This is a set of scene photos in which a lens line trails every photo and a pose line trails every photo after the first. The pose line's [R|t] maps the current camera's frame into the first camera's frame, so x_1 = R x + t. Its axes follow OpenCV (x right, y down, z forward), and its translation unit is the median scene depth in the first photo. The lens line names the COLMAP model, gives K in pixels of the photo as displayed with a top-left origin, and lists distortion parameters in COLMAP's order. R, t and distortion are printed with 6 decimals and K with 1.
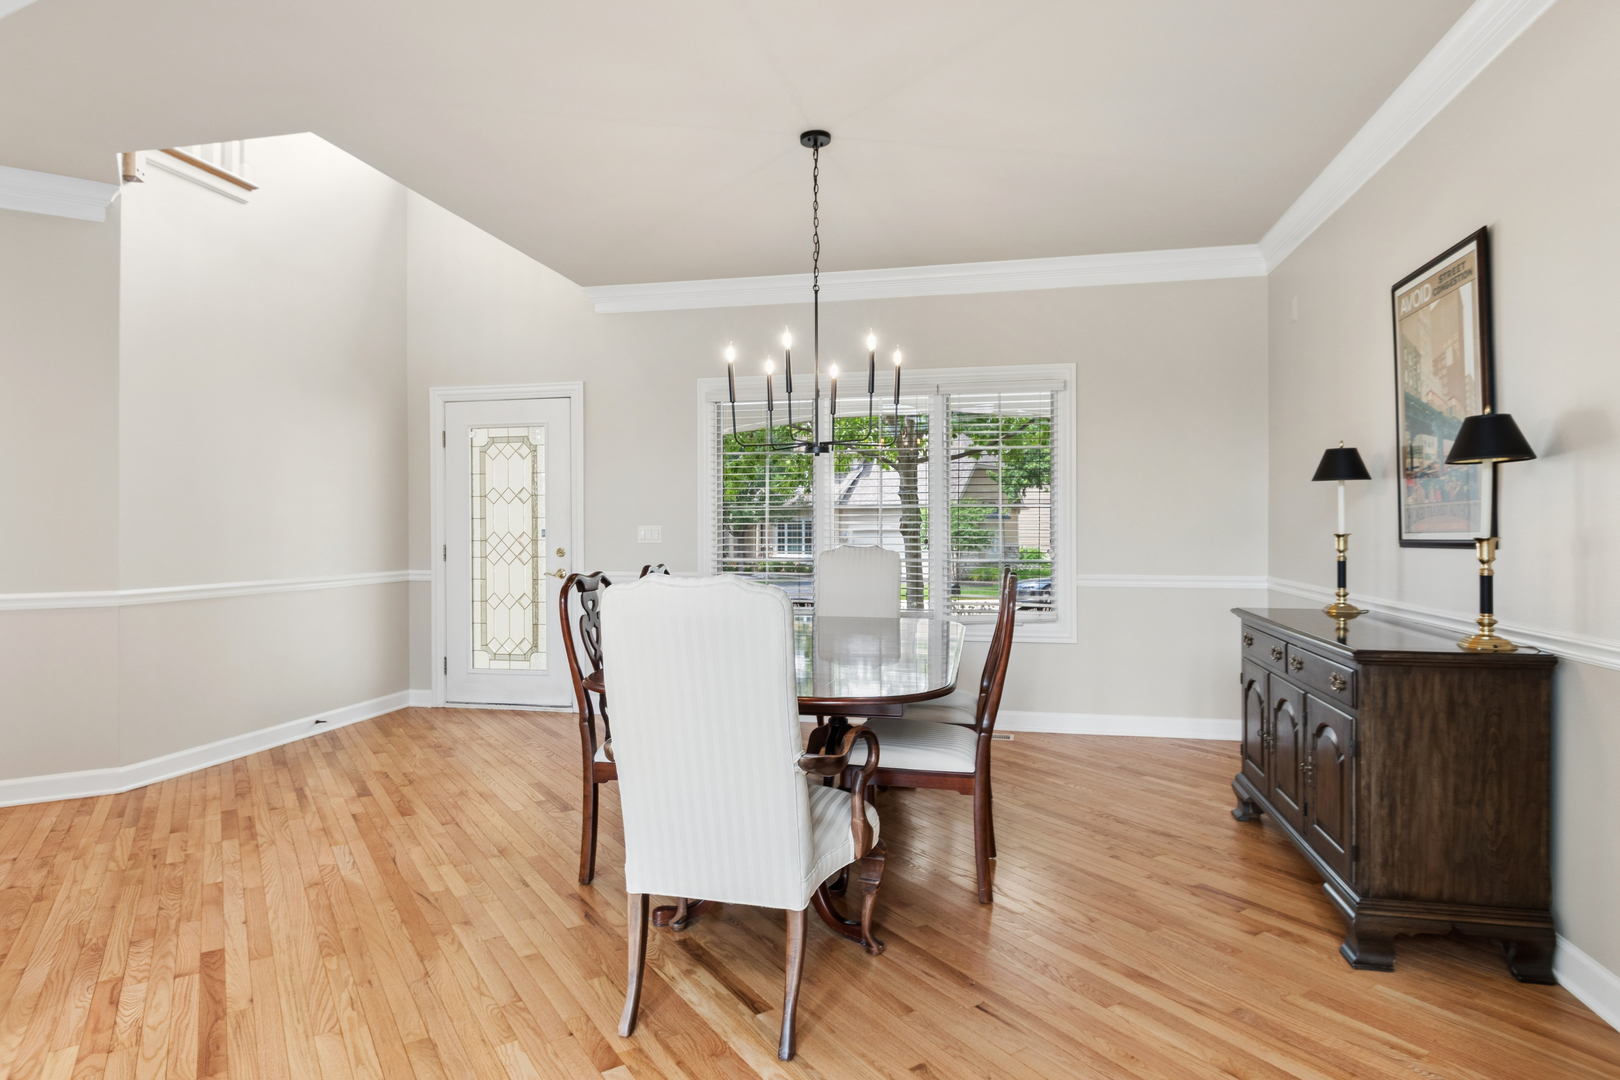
lens RADIAL K [[896.6, 0, 810.0], [0, 896.6, 540.0], [0, 0, 1]] dist [0.001371, 0.000163]
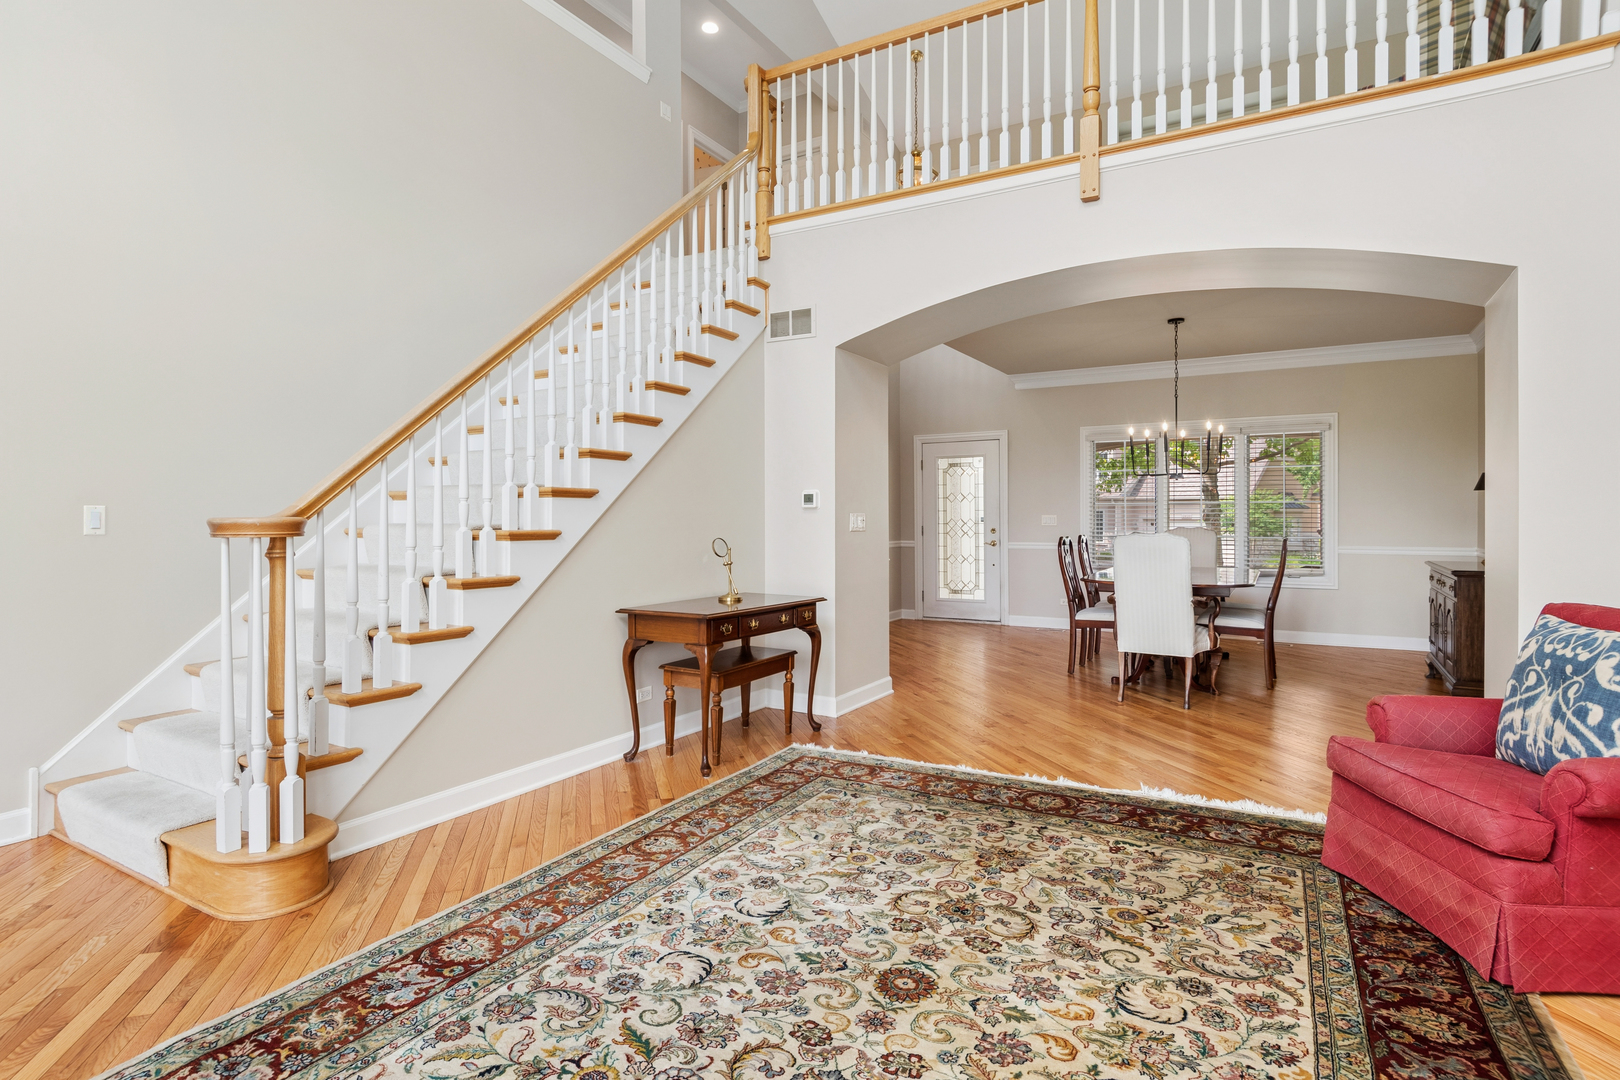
lens RADIAL K [[840.3, 0, 807.8], [0, 840.3, 526.2], [0, 0, 1]] dist [0.000574, -0.000001]
pose [[0.949701, 0.003941, -0.313133, -0.111713], [-0.004212, 0.999991, -0.000188, 0.007053], [0.313129, 0.001498, 0.949709, -0.619850]]
